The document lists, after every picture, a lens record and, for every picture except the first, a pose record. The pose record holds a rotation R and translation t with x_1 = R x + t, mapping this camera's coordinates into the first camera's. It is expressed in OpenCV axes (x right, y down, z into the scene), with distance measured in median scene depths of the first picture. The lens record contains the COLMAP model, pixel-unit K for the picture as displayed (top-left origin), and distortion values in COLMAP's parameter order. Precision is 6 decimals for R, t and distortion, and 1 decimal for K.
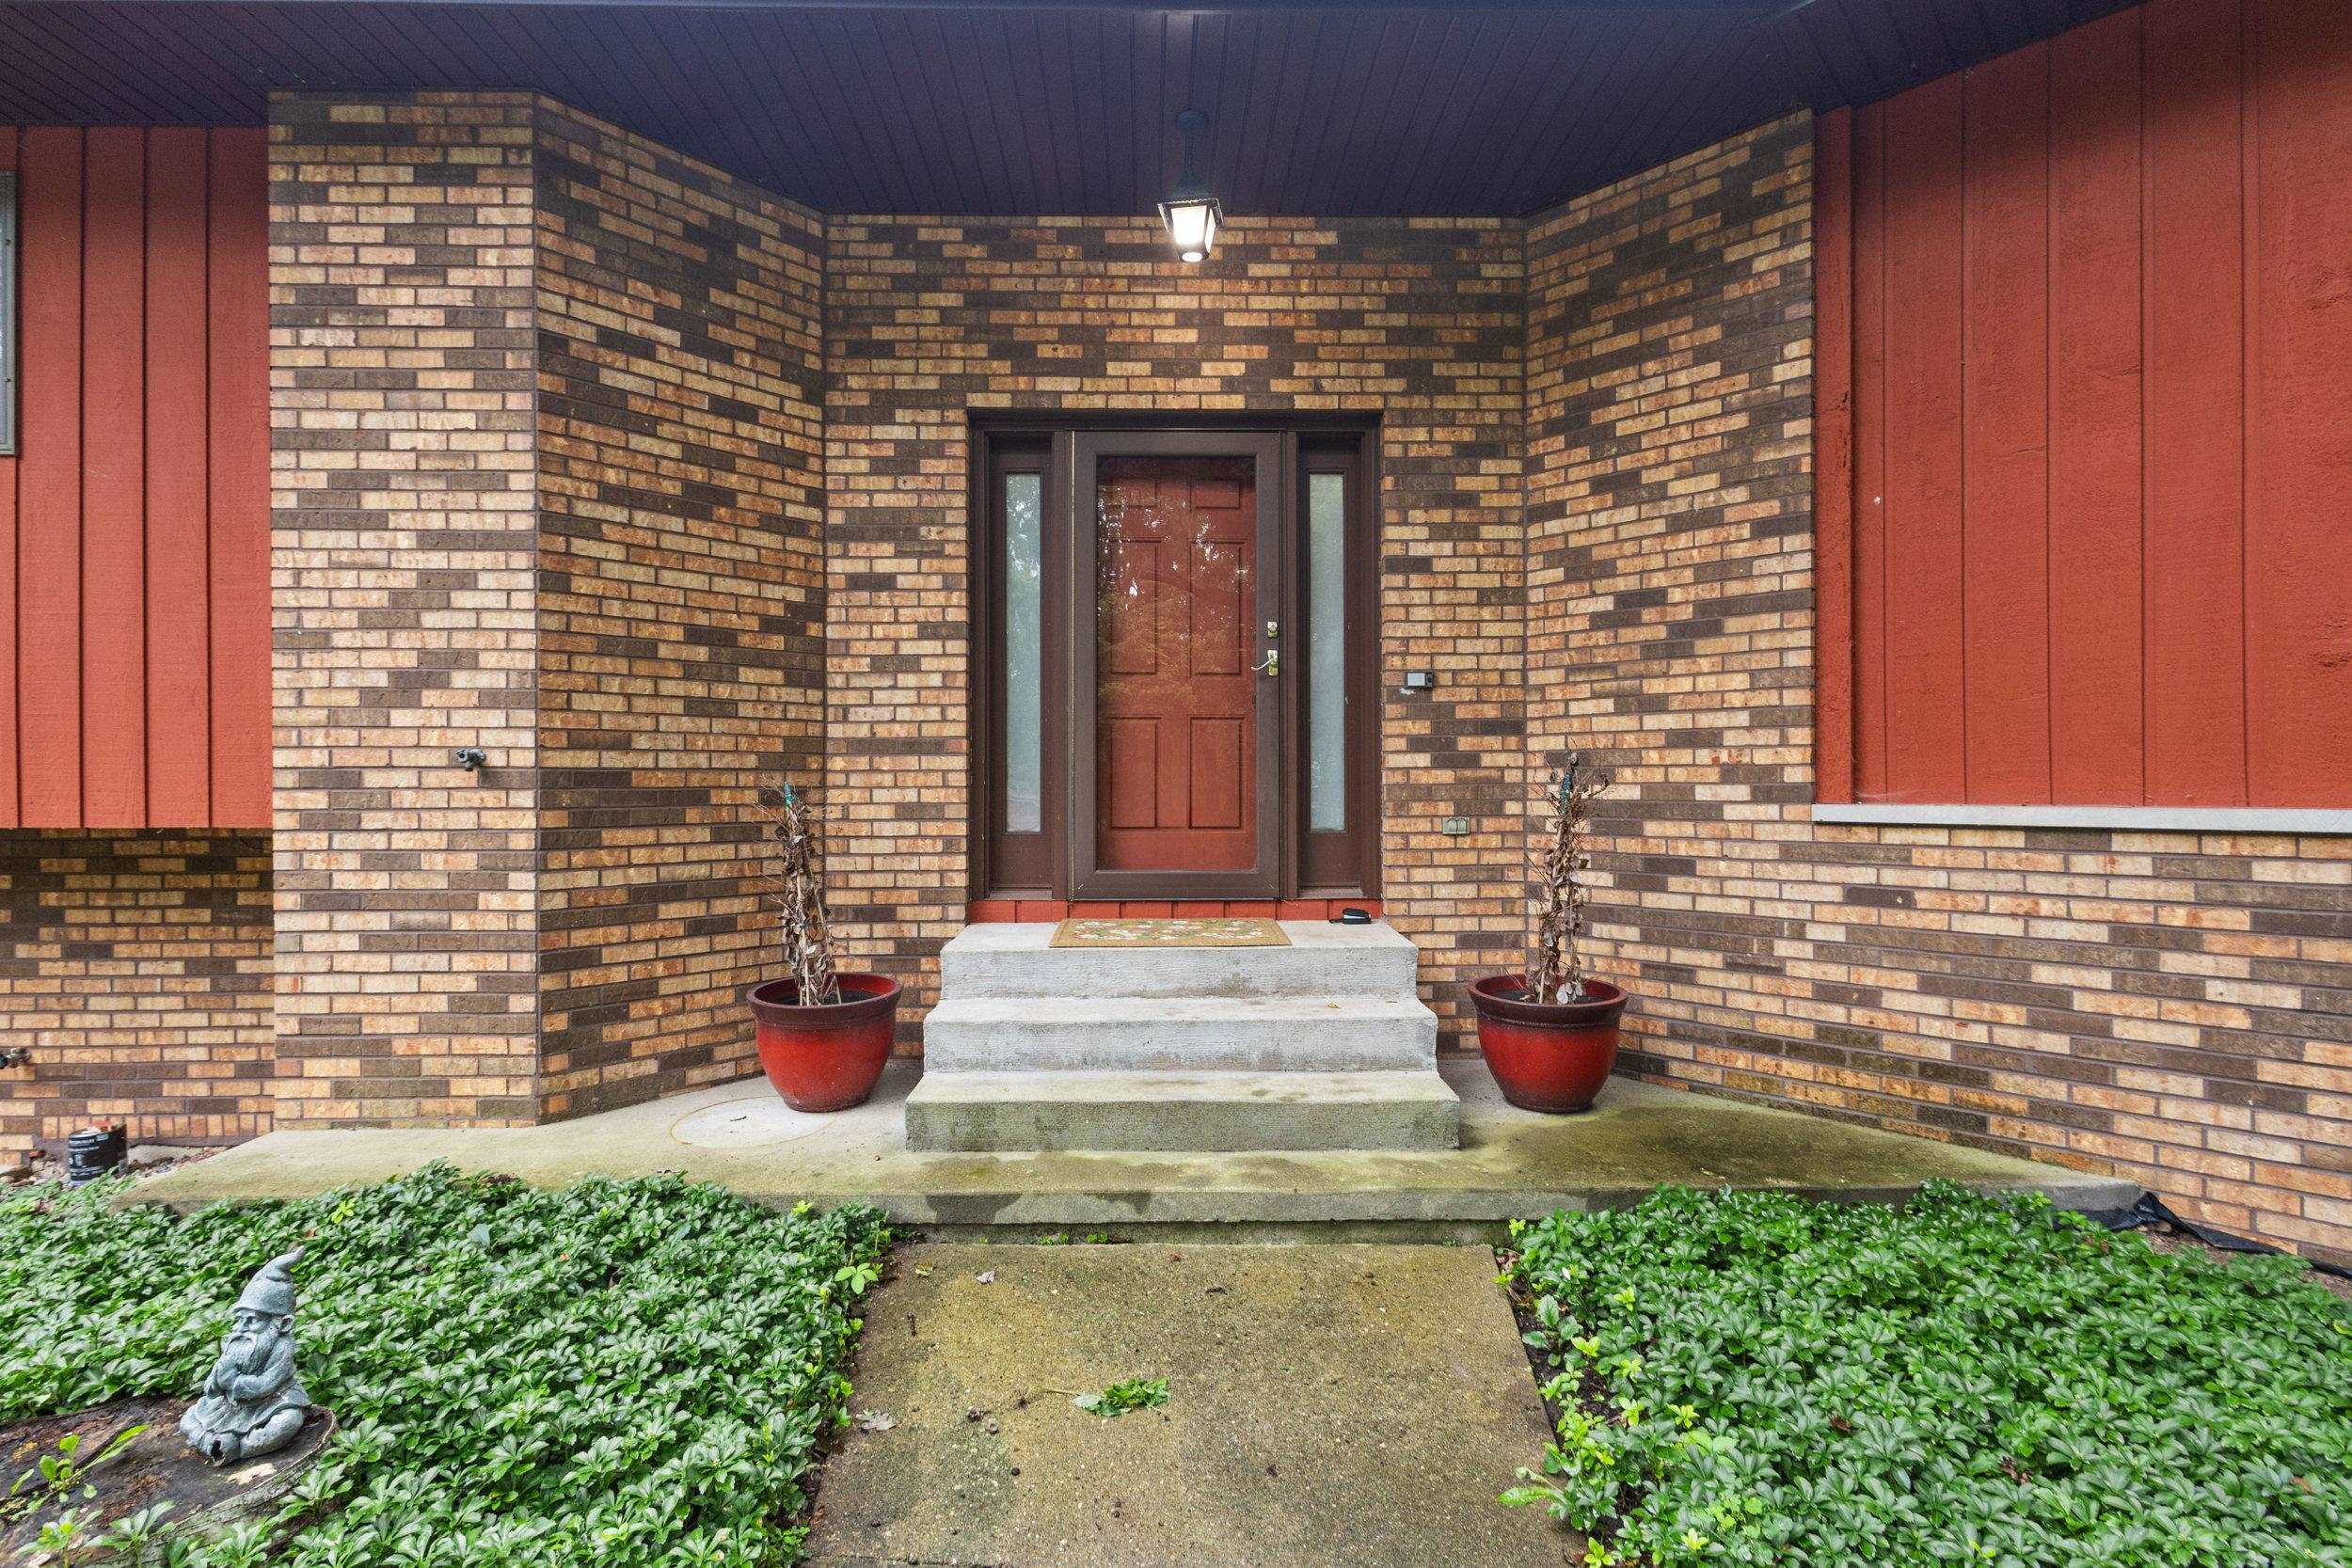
lens RADIAL K [[1076.2, 0, 1176.0], [0, 1076.2, 784.0], [0, 0, 1]] dist [0.007241, 0.000289]
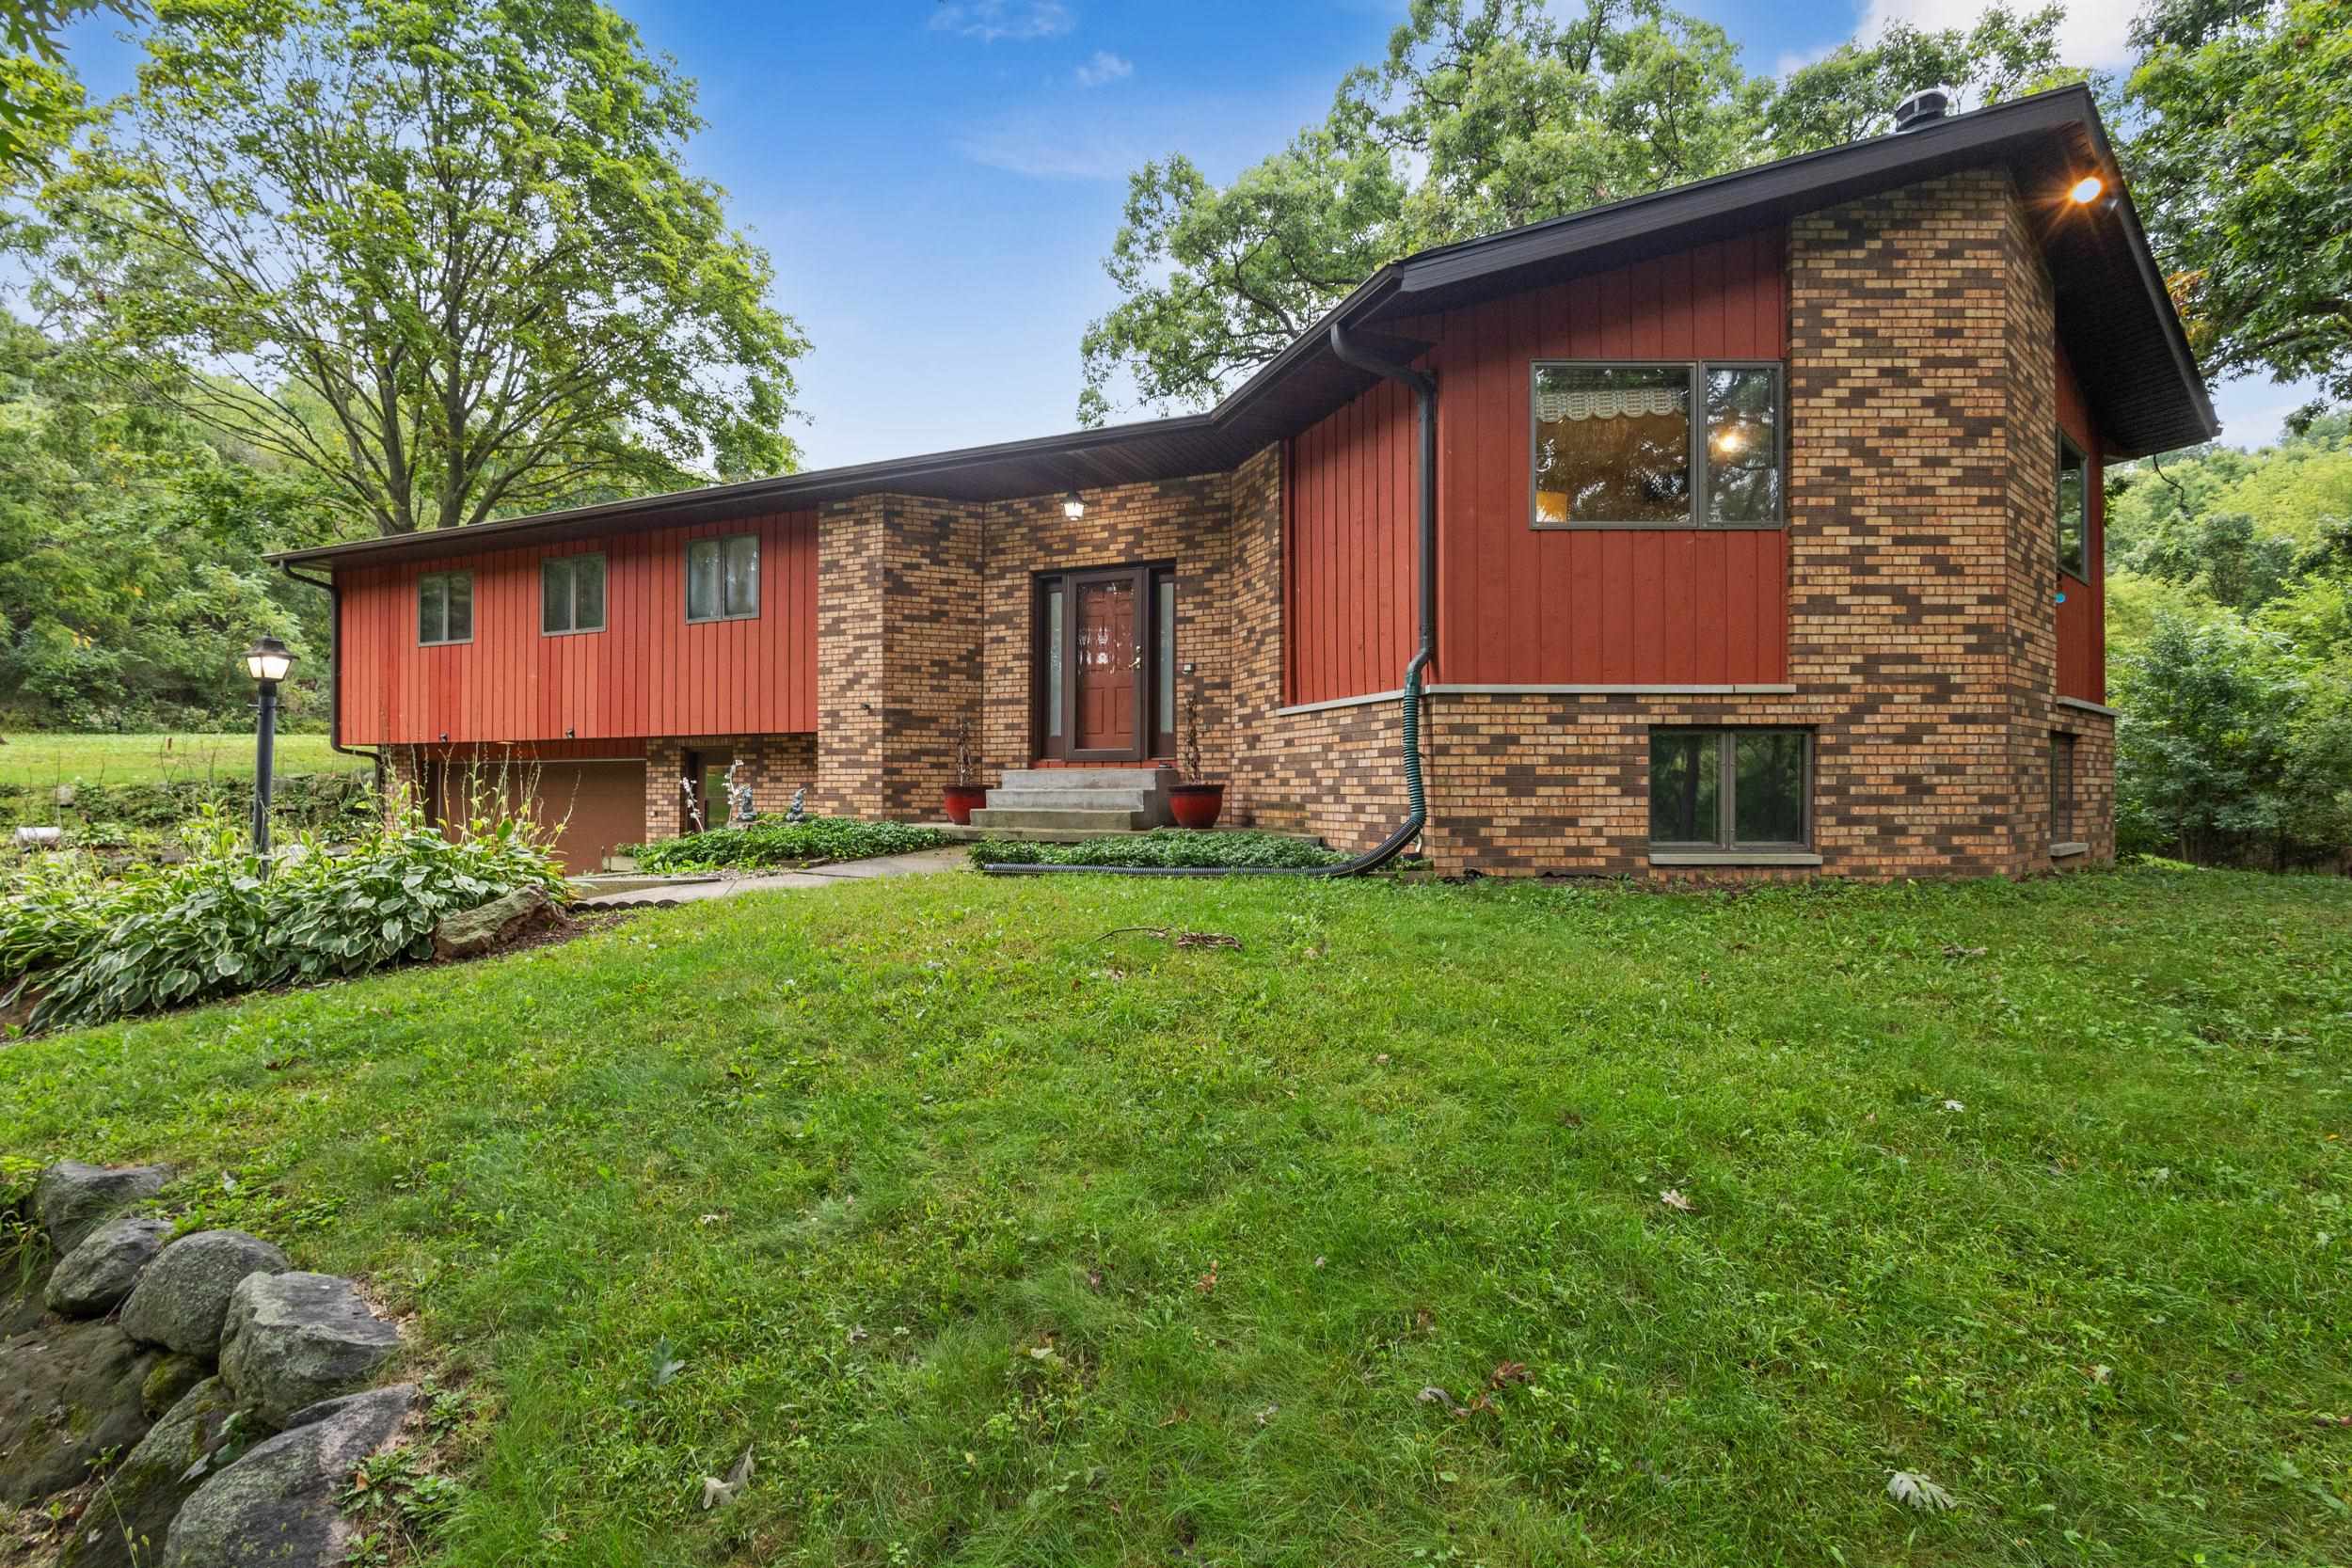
lens RADIAL K [[1076.2, 0, 1176.0], [0, 1076.2, 784.0], [0, 0, 1]] dist [0.007241, 0.000289]
pose [[0.907227, 0.000676, -0.420642, 1.355546], [-0.004633, 0.999954, -0.008386, 0.205623], [0.420617, 0.009557, 0.907188, -1.335402]]
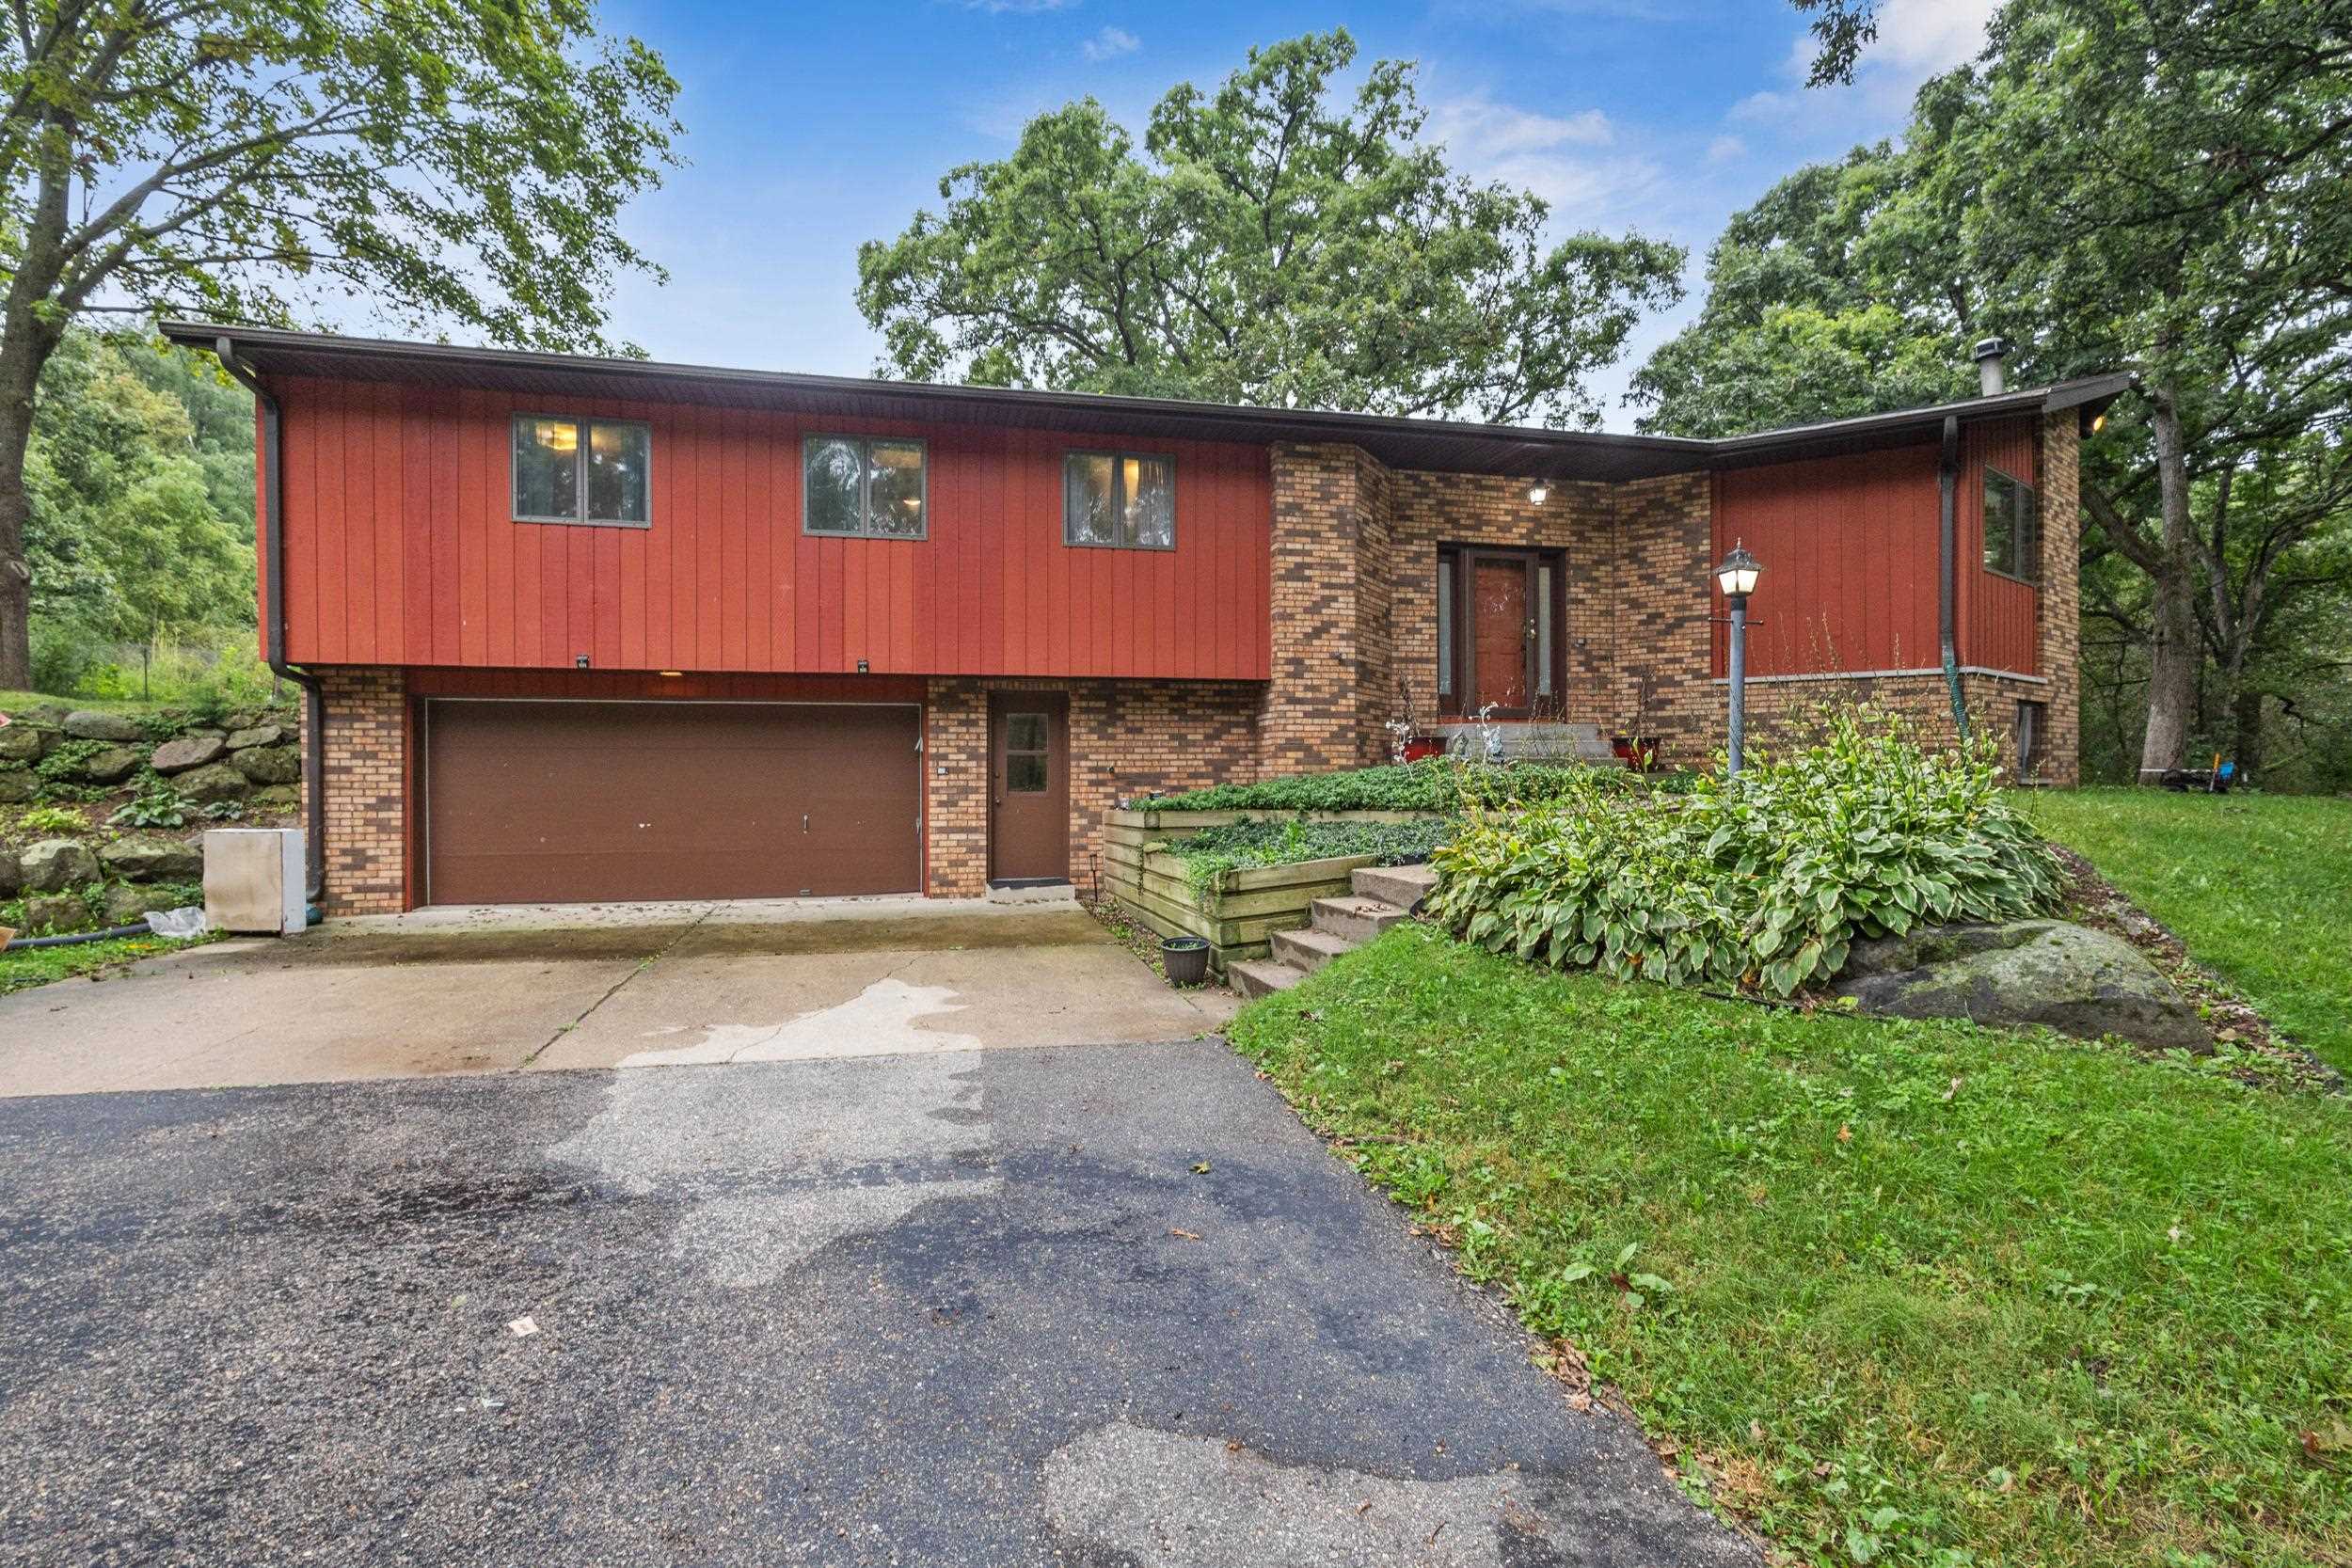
lens RADIAL K [[1076.2, 0, 1176.0], [0, 1076.2, 784.0], [0, 0, 1]] dist [0.007241, 0.000289]
pose [[0.977569, -0.002593, 0.210599, -1.615469], [0.002479, 0.999997, 0.000806, 0.313900], [-0.210600, -0.000266, 0.977572, -1.782586]]
